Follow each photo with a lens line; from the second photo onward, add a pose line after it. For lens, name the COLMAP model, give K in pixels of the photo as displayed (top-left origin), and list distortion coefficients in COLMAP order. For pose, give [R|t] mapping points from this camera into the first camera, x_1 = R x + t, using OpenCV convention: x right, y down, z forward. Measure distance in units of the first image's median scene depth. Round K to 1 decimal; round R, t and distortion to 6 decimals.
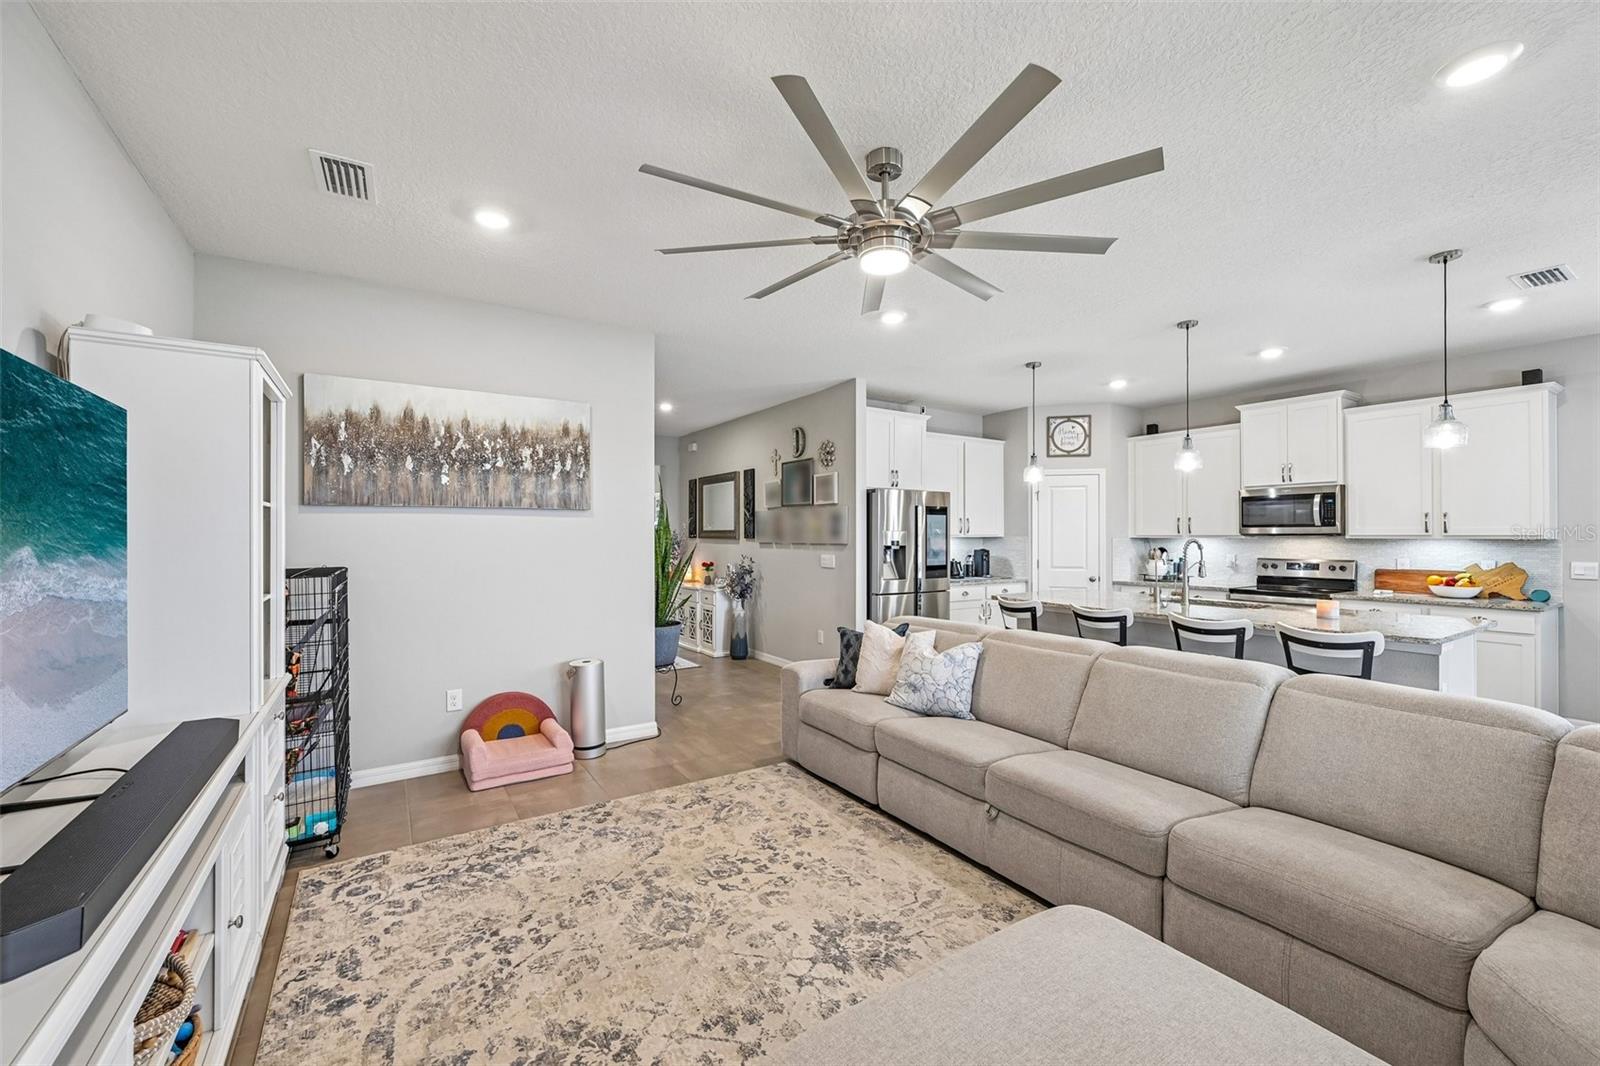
lens RADIAL K [[644.6, 0, 801.9], [0, 644.6, 533.5], [0, 0, 1]] dist [0.001040, -0.000297]
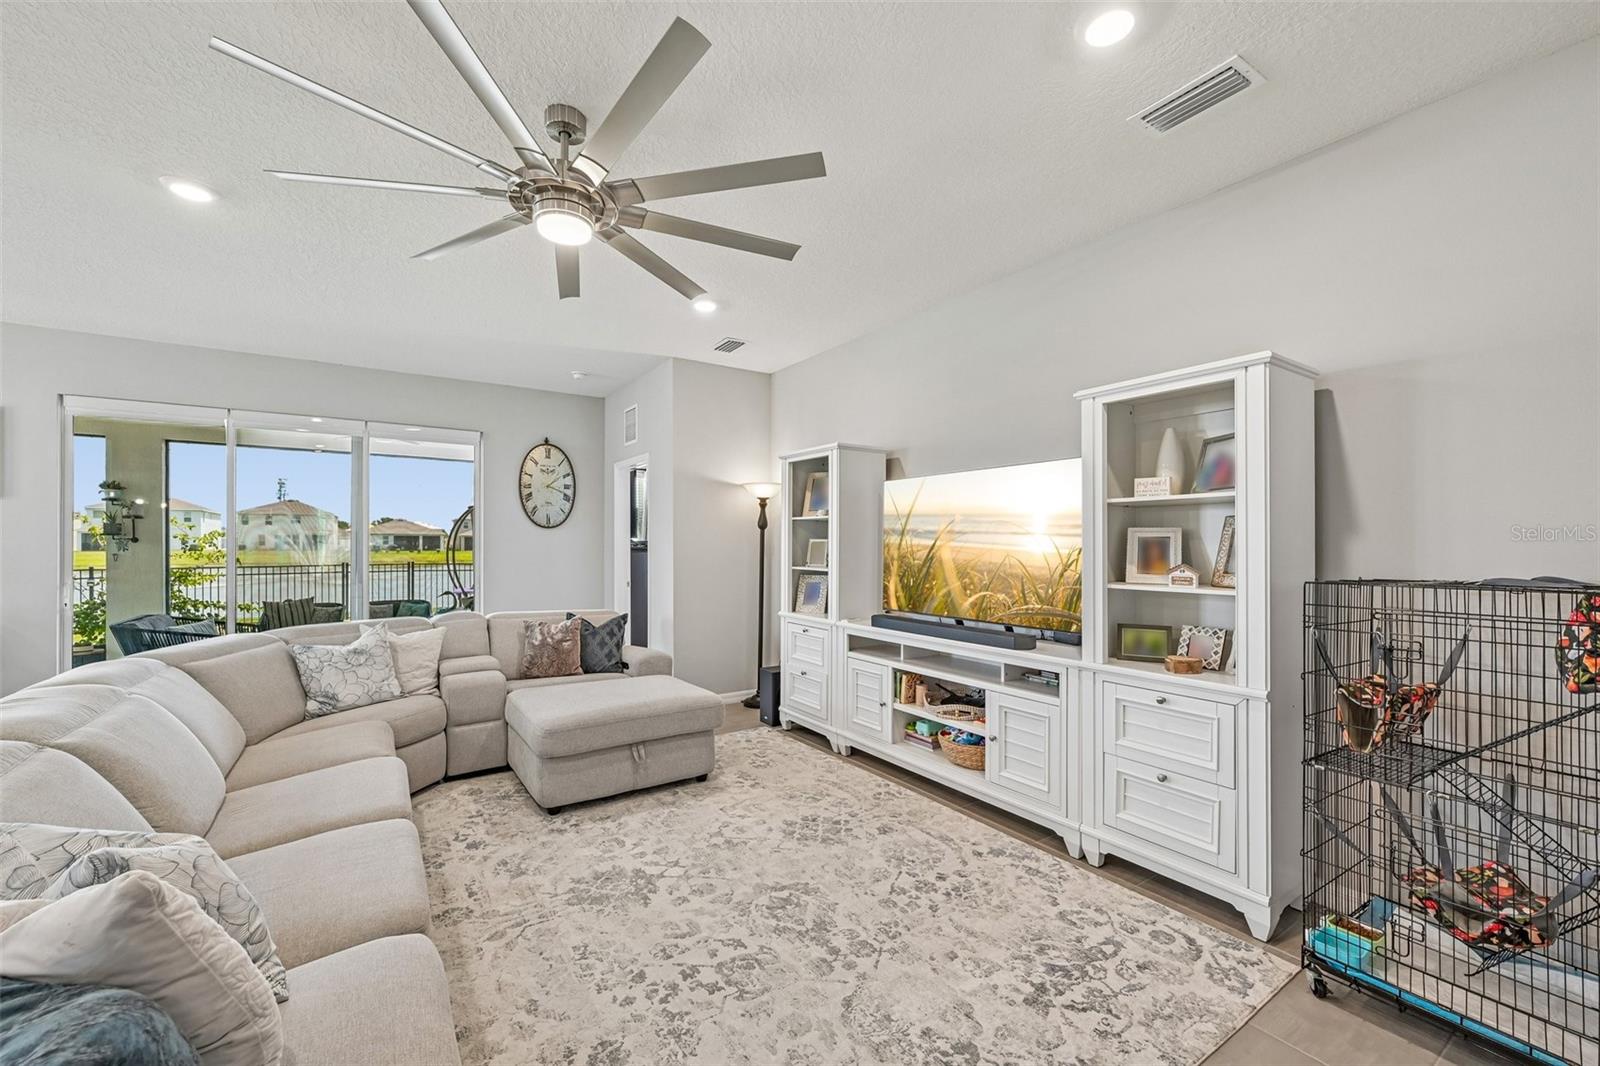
lens RADIAL K [[644.6, 0, 801.9], [0, 644.6, 533.5], [0, 0, 1]] dist [0.001040, -0.000297]
pose [[-0.999841, -0.001477, -0.017782, -0.092431], [-0.001173, 0.999854, -0.017050, 0.013978], [0.017805, -0.017027, -0.999697, 0.916134]]
